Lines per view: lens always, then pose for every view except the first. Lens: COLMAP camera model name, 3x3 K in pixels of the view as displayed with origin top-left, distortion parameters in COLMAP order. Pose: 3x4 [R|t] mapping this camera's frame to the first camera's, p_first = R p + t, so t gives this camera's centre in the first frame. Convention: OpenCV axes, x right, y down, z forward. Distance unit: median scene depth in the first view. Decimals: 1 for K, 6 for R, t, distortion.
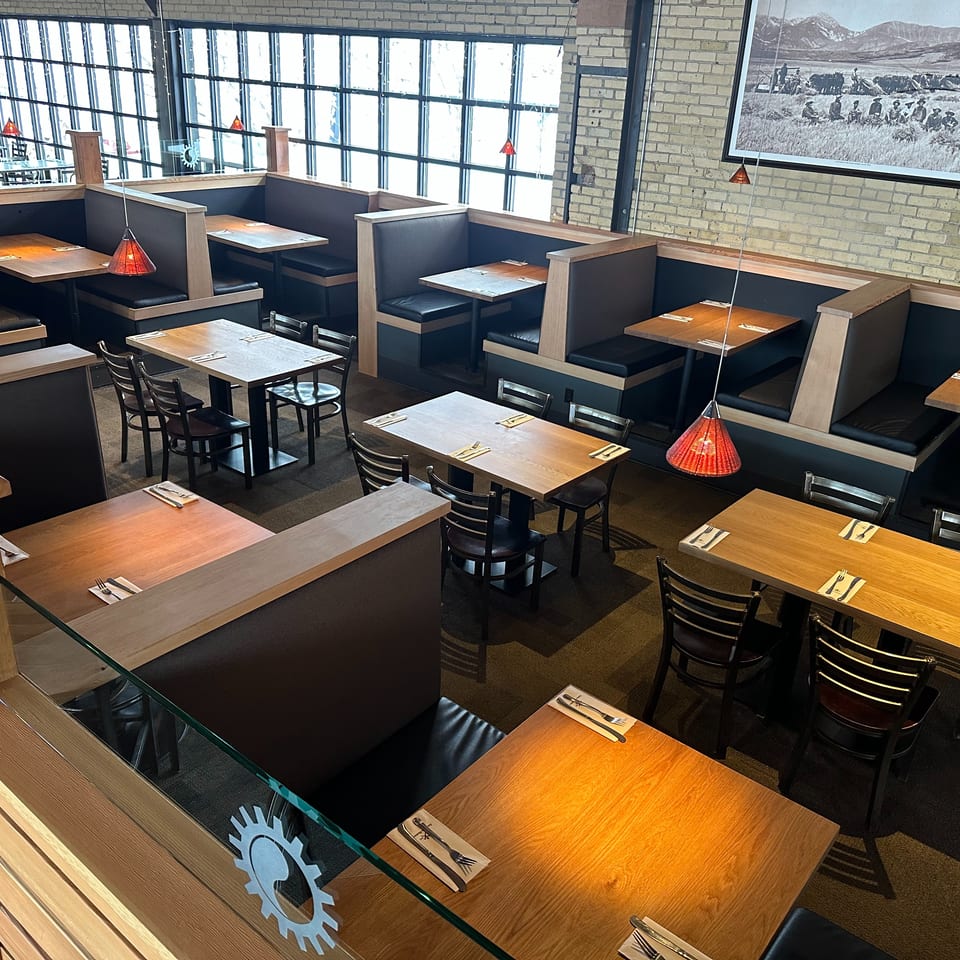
lens RADIAL K [[909.2, 0, 480.0], [0, 909.2, 480.0], [0, 0, 1]] dist [-0.009440, -0.007019]
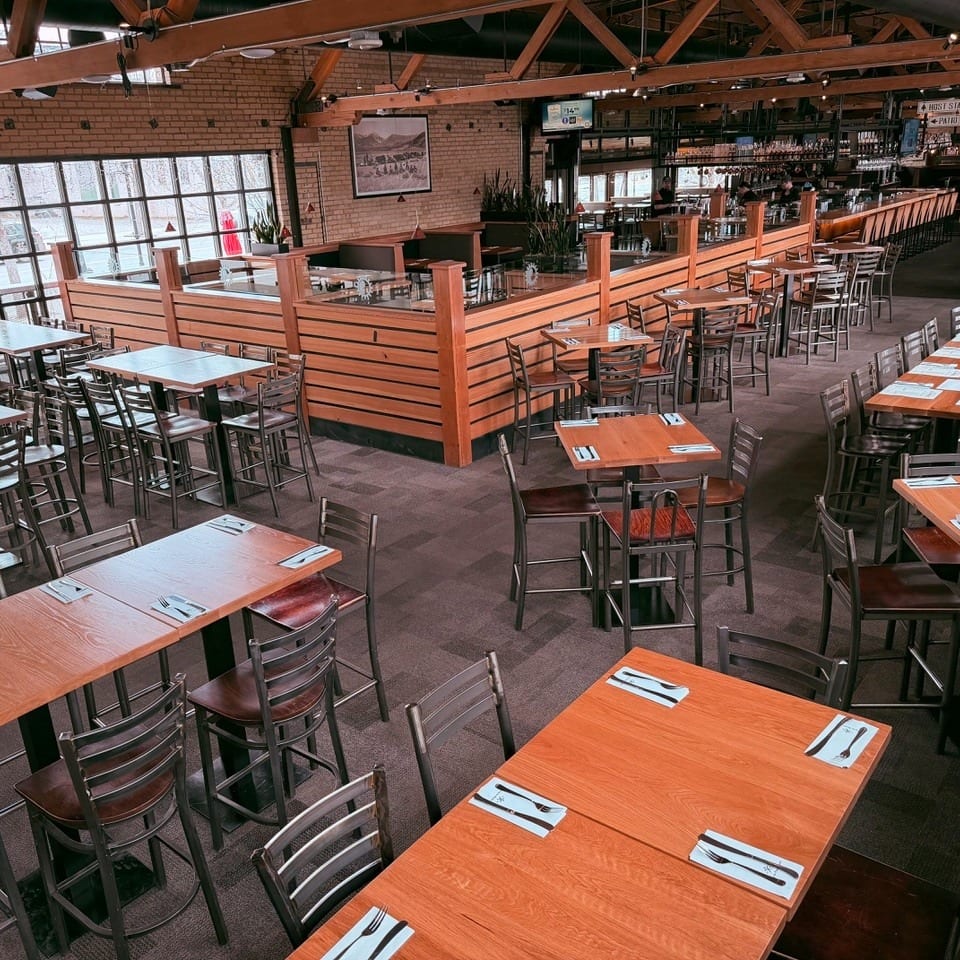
lens RADIAL K [[909.2, 0, 480.0], [0, 909.2, 480.0], [0, 0, 1]] dist [-0.009440, -0.007019]
pose [[-0.021331, -0.393139, 0.919231, -2.148354], [0.450007, 0.817260, 0.359971, -0.487796], [-0.892770, 0.421339, 0.159482, 0.732362]]
